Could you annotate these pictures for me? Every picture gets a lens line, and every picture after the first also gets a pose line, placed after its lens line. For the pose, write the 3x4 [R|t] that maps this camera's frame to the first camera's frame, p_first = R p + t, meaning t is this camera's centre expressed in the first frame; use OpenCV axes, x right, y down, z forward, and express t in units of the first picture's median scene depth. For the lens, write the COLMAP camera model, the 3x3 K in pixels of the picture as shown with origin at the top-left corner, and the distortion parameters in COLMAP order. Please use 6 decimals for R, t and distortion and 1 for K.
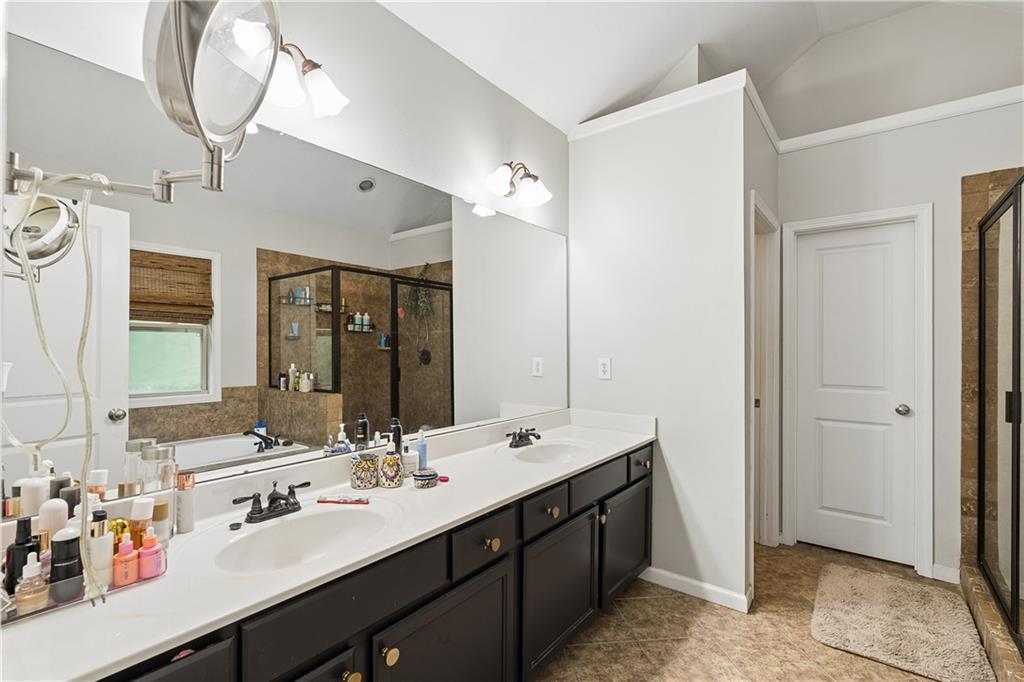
lens RADIAL K [[460.5, 0, 510.2], [0, 460.5, 344.8], [0, 0, 1]] dist [-0.007804, 0.003244]
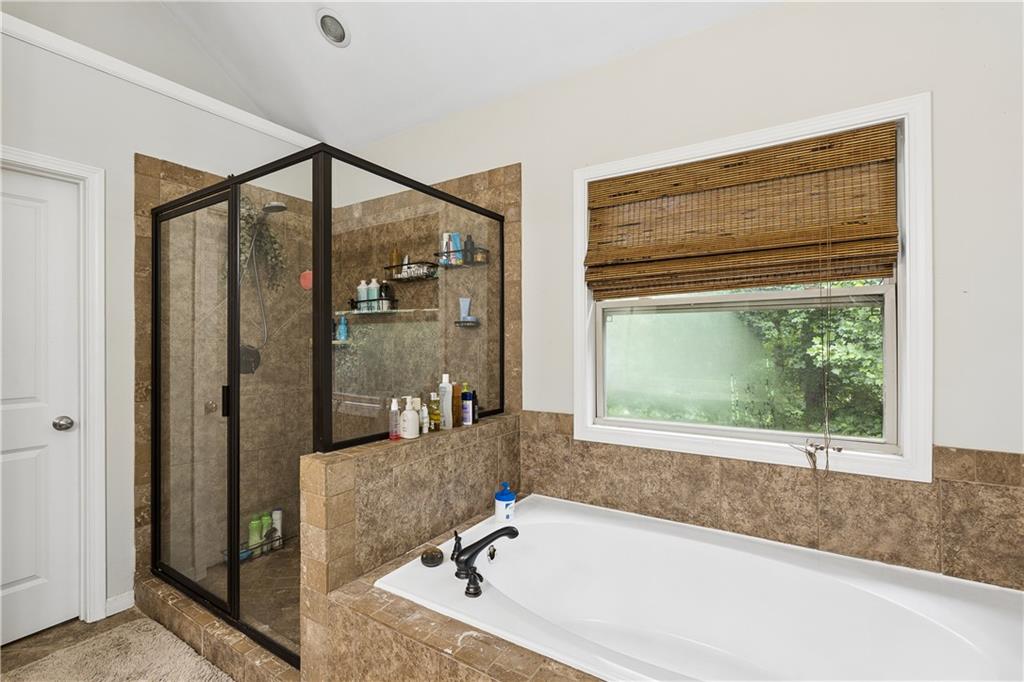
lens RADIAL K [[460.5, 0, 507.3], [0, 460.5, 341.8], [0, 0, 1]] dist [-0.007804, 0.003244]
pose [[-0.094582, -0.002546, 0.995514, 0.018001], [-0.002014, 0.999995, 0.002366, 0.001133], [-0.995515, -0.001781, -0.094586, 0.357507]]
